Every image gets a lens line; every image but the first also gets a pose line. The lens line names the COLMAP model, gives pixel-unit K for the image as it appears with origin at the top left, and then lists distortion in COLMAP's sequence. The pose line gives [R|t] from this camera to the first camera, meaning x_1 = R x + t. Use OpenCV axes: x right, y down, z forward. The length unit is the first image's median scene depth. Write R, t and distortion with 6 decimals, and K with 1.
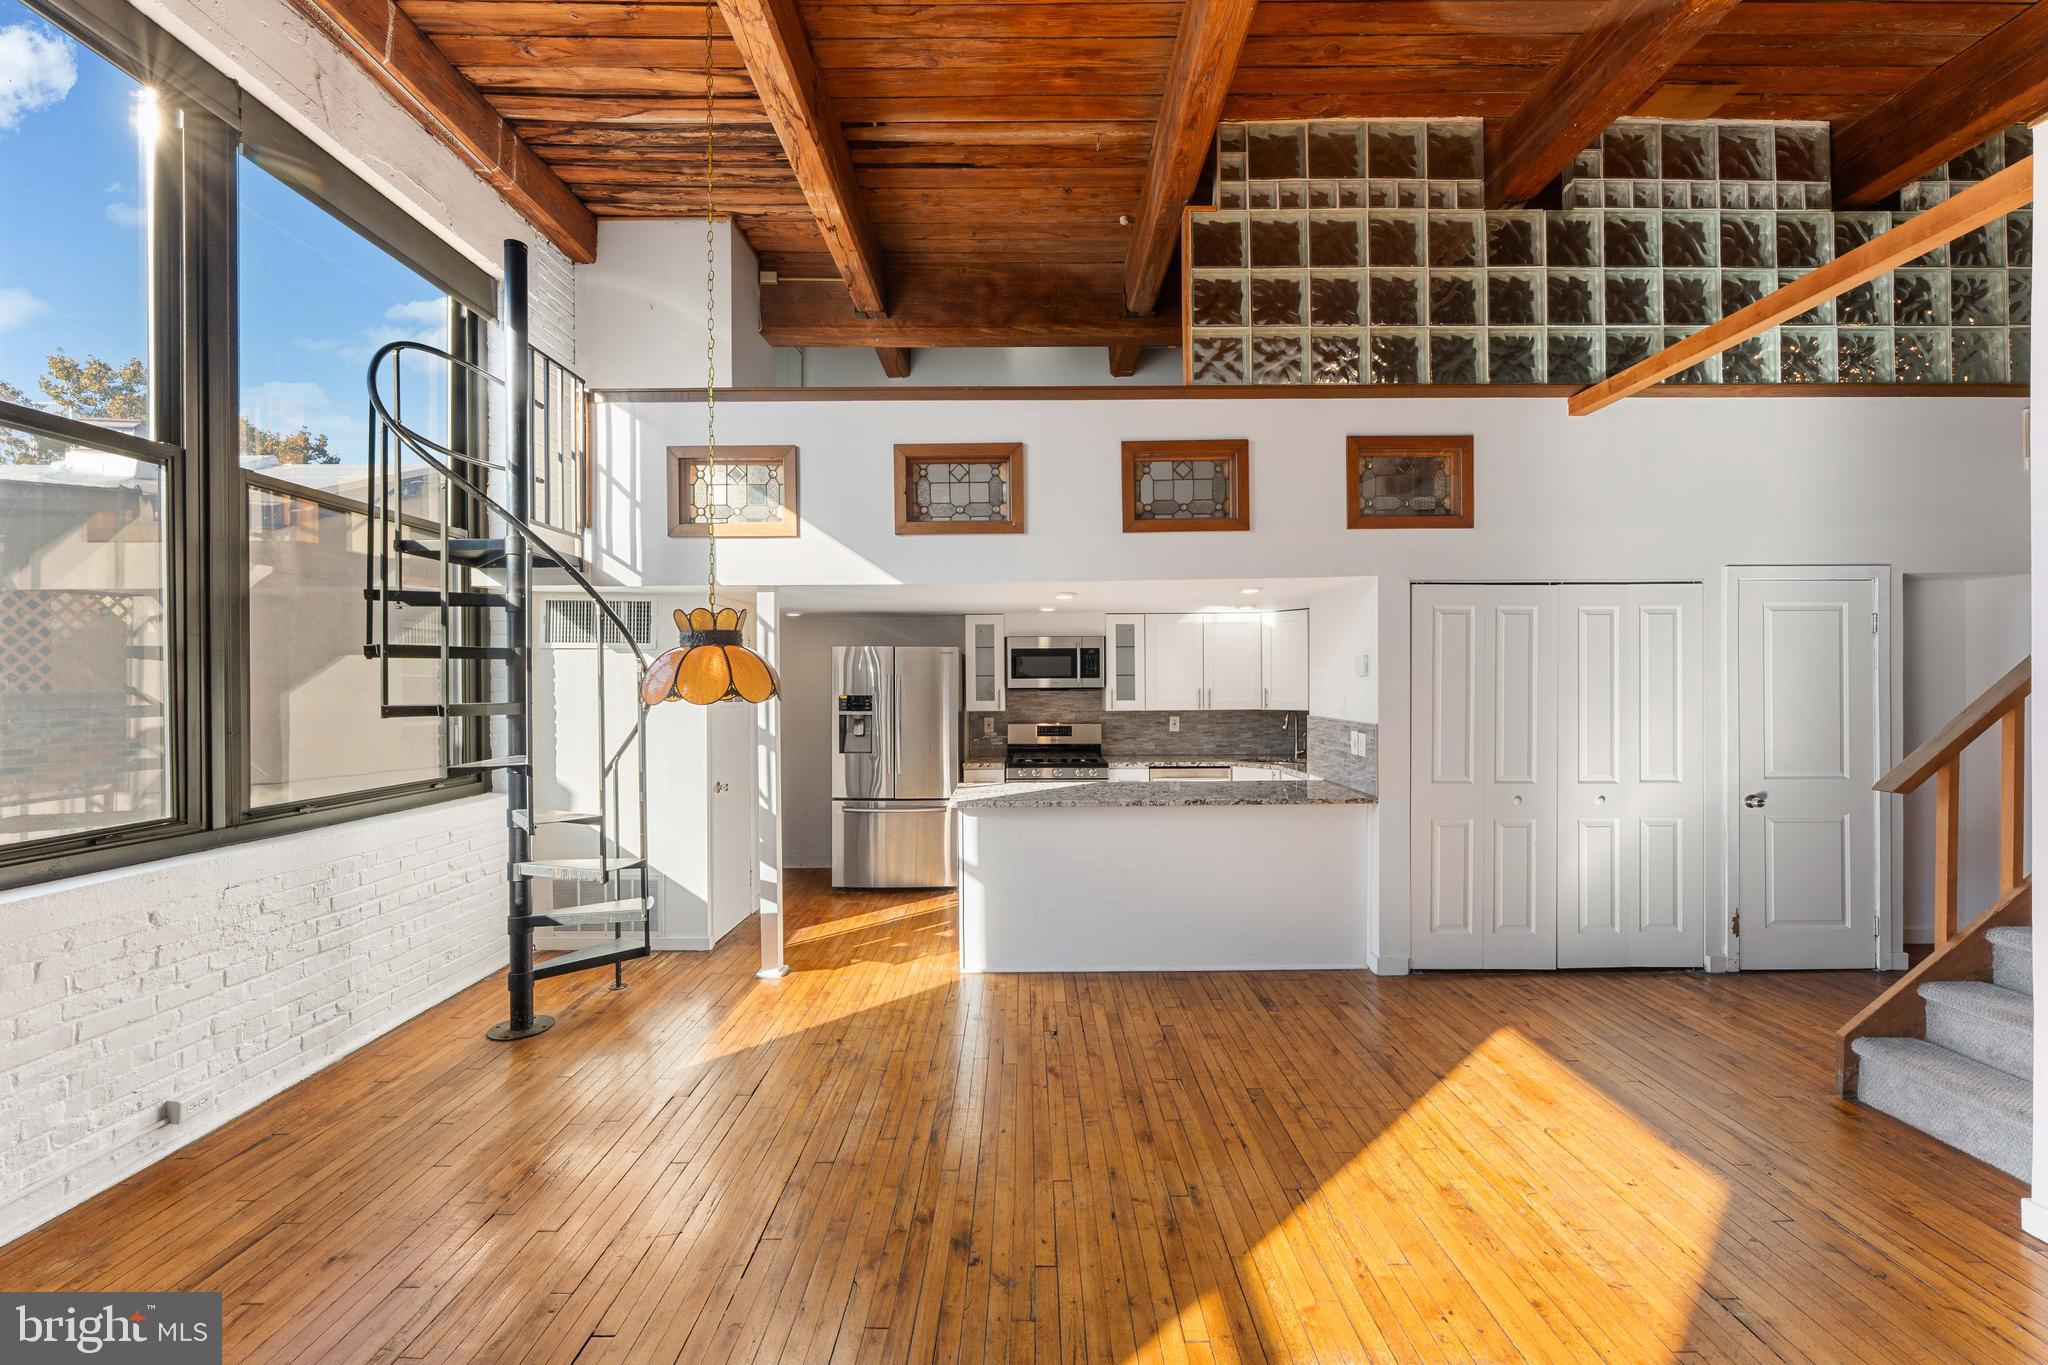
lens RADIAL K [[821.2, 0, 1029.3], [0, 821.2, 676.4], [0, 0, 1]] dist [-0.001747, 0.000379]
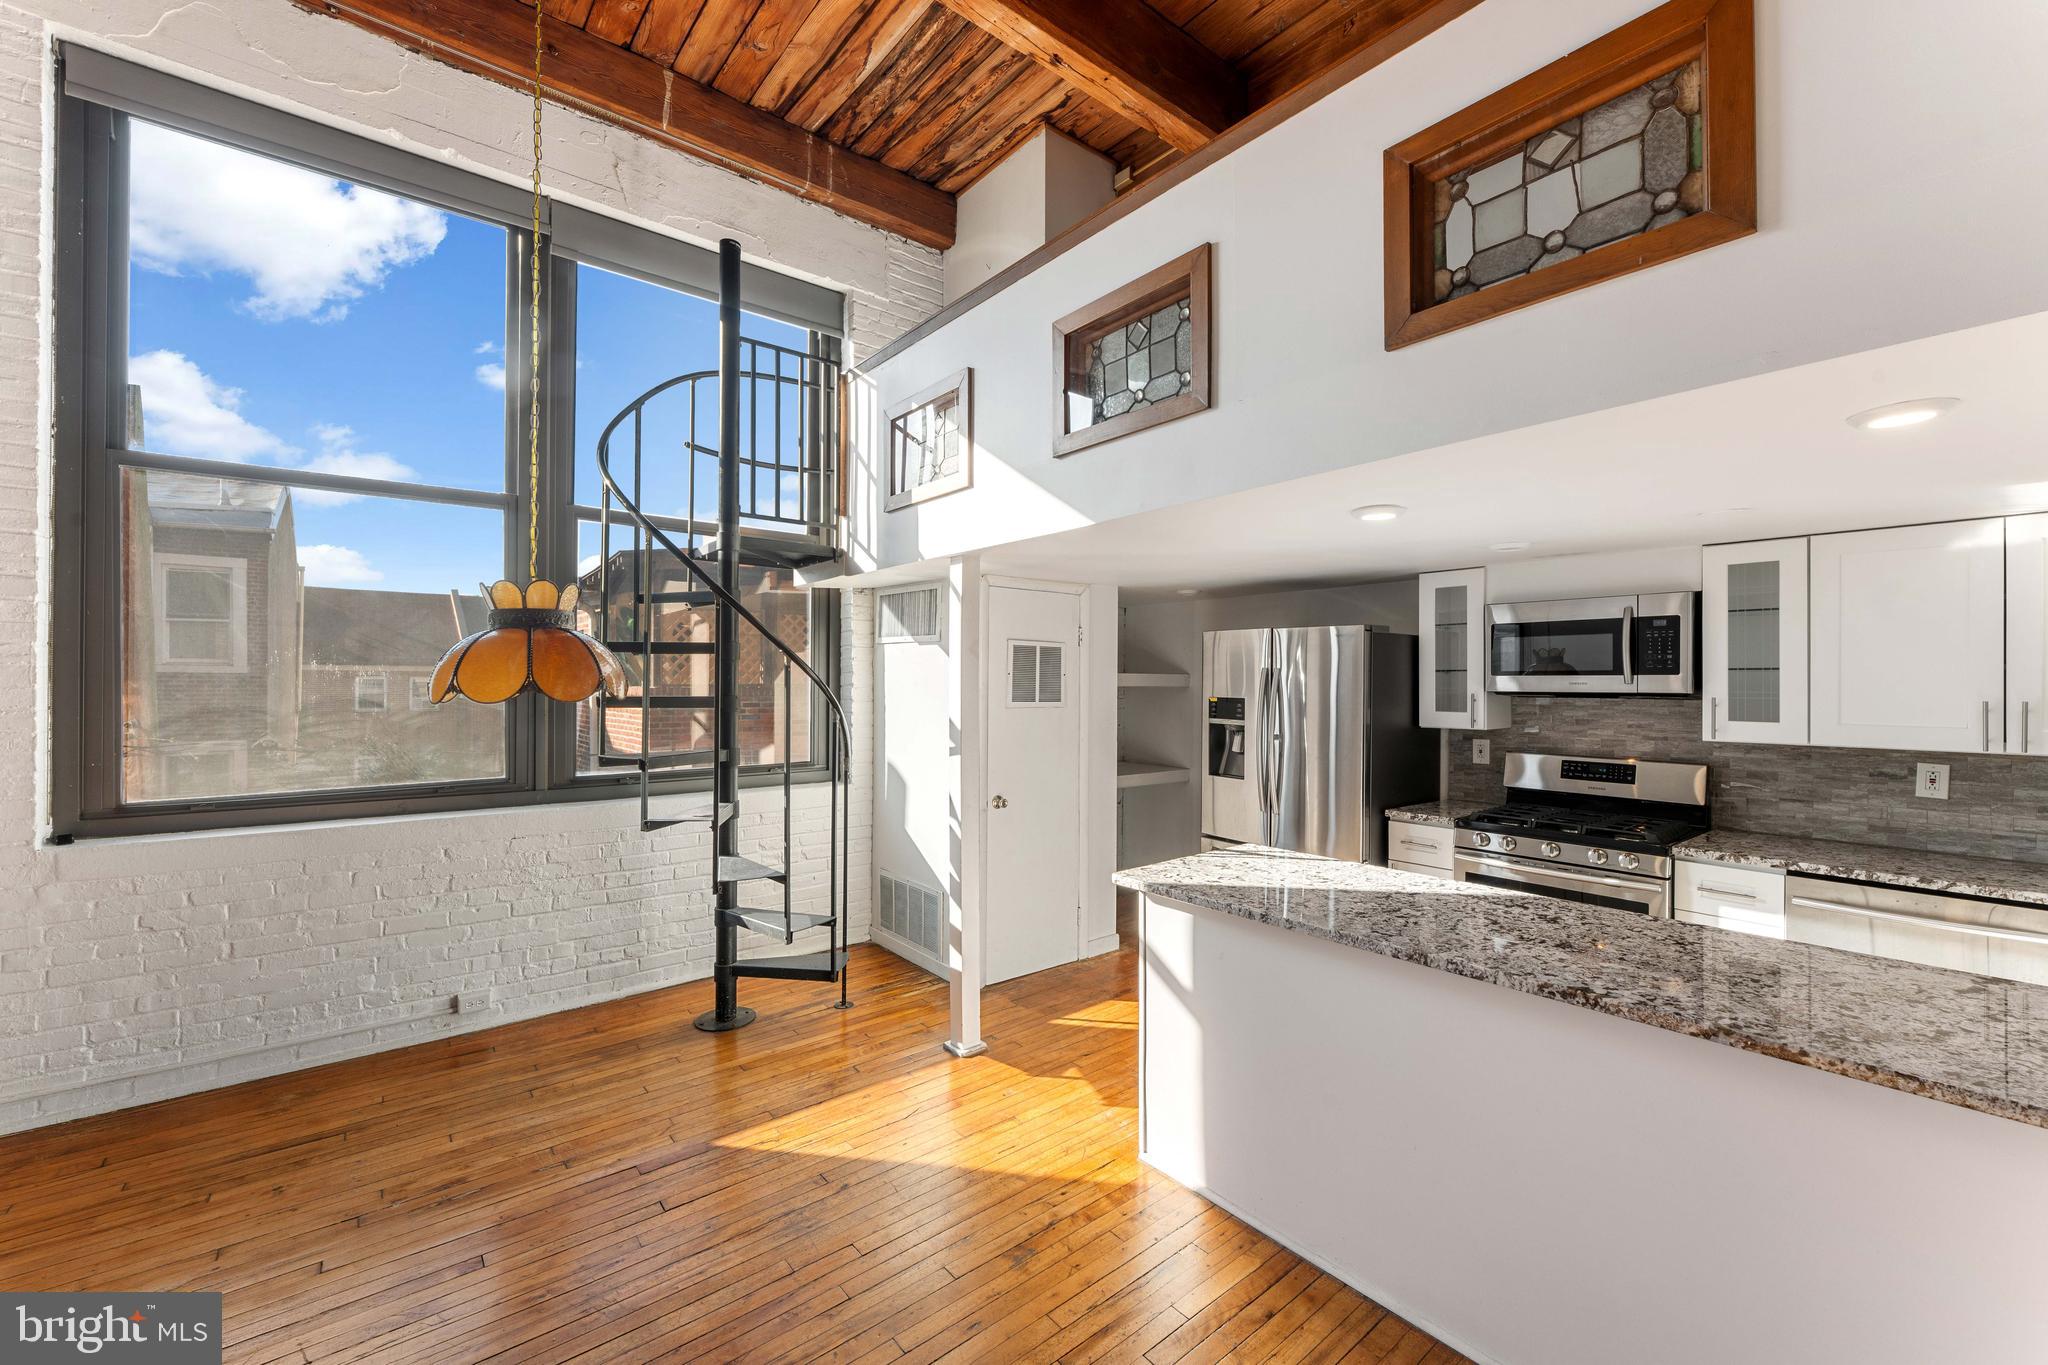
lens RADIAL K [[821.2, 0, 1029.3], [0, 821.2, 676.4], [0, 0, 1]] dist [-0.001747, 0.000379]
pose [[0.628562, 0.003291, -0.777753, 0.341790], [-0.001411, 0.999994, 0.003091, 0.002972], [0.777758, -0.000846, 0.628563, 0.562156]]
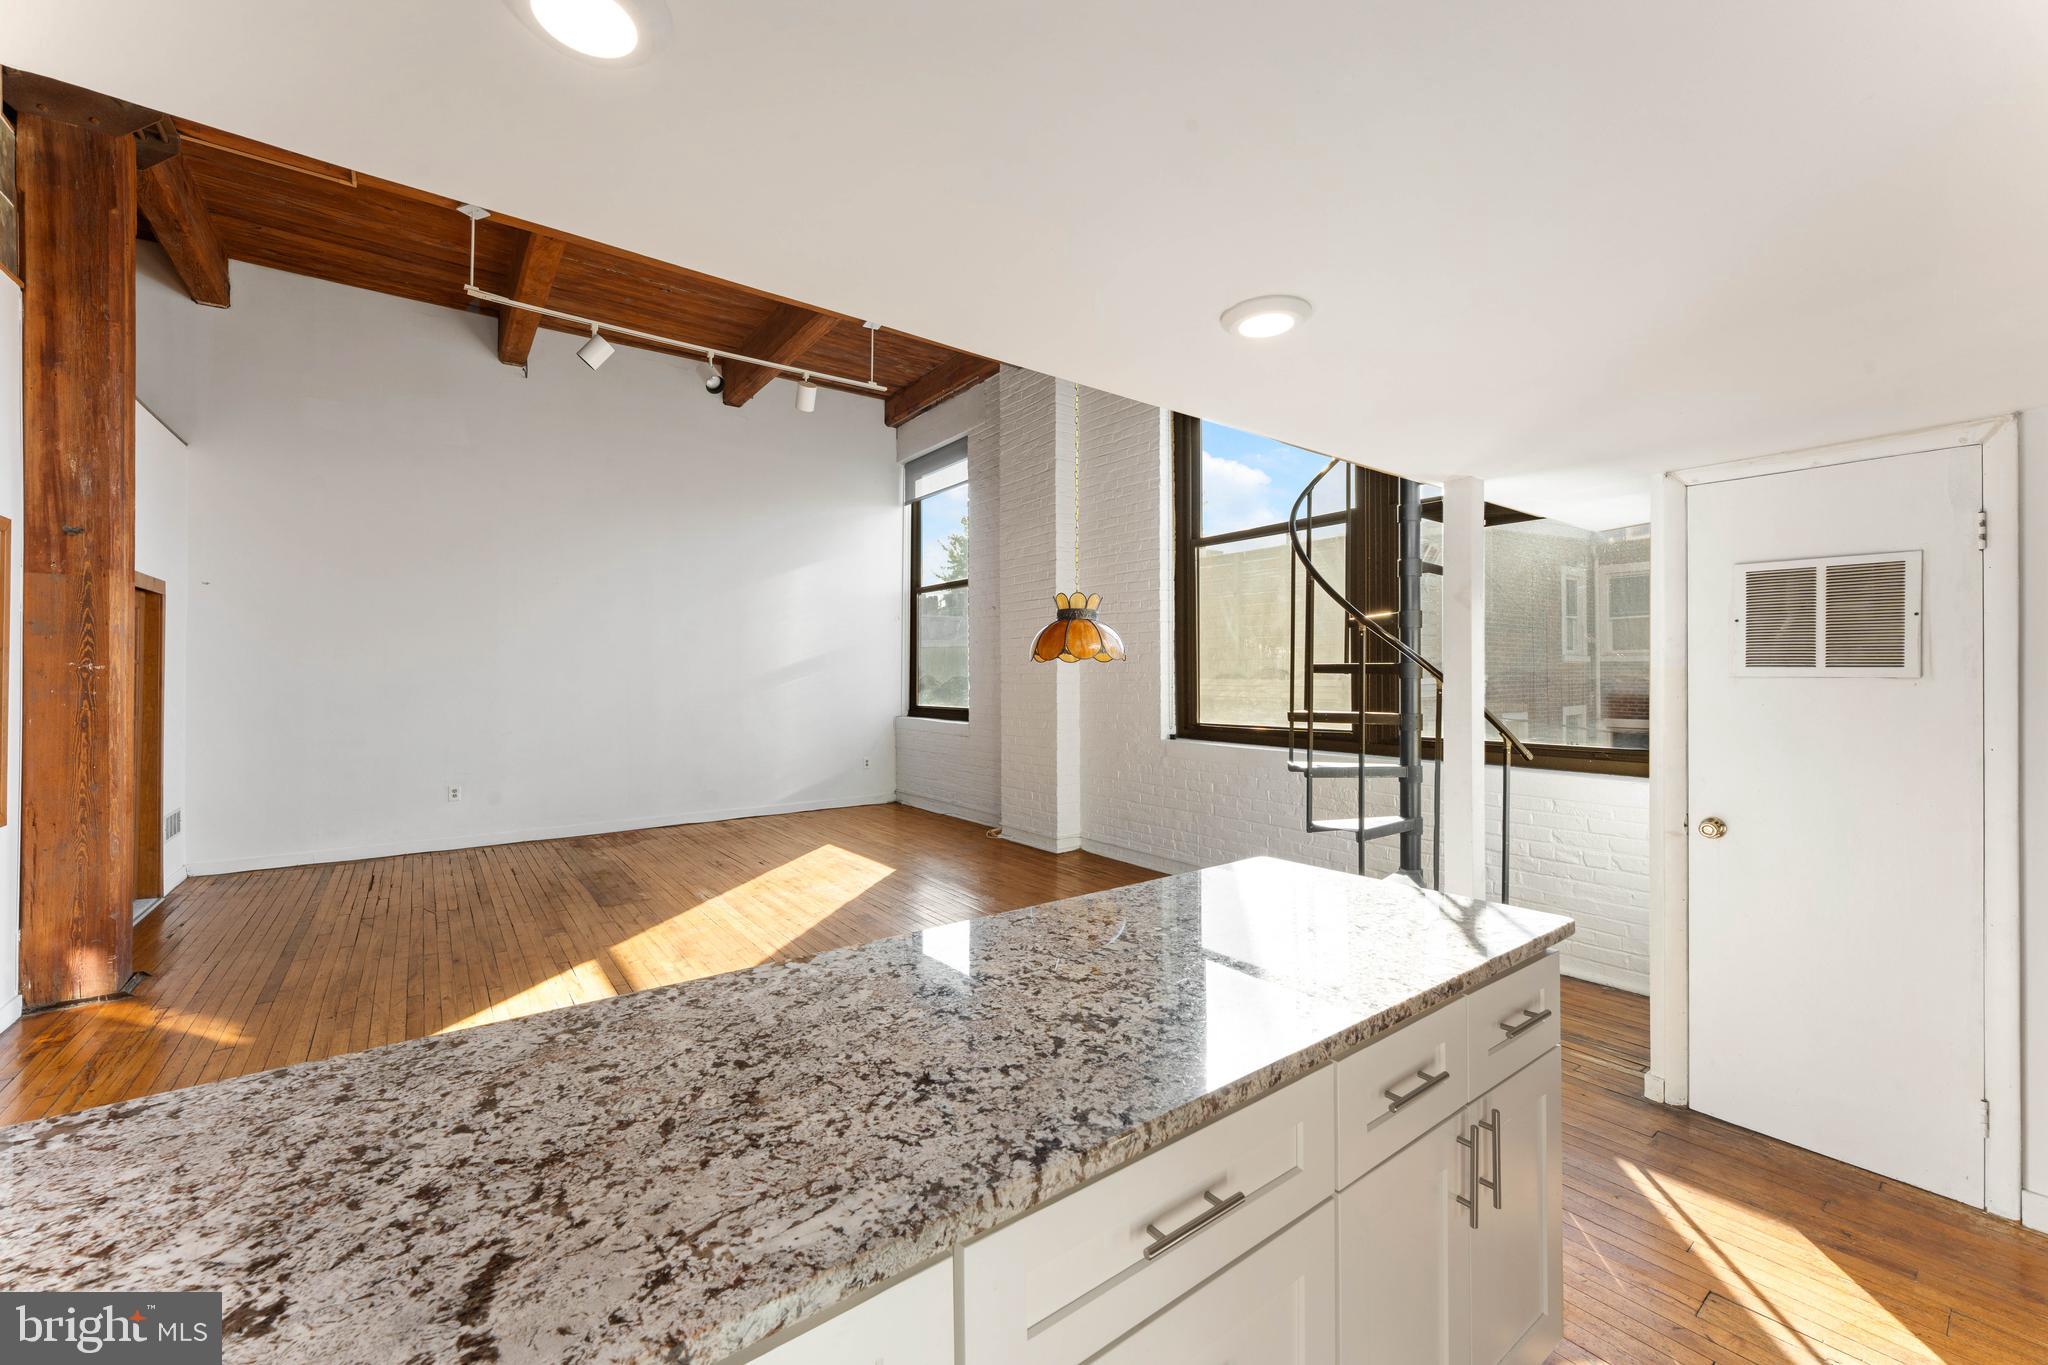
lens RADIAL K [[821.2, 0, 1029.3], [0, 821.2, 676.4], [0, 0, 1]] dist [-0.001747, 0.000379]
pose [[-0.803582, 0.008995, -0.595126, 0.329560], [0.012065, 0.999927, -0.001178, 0.037350], [0.595072, -0.008127, -0.803631, 1.323056]]
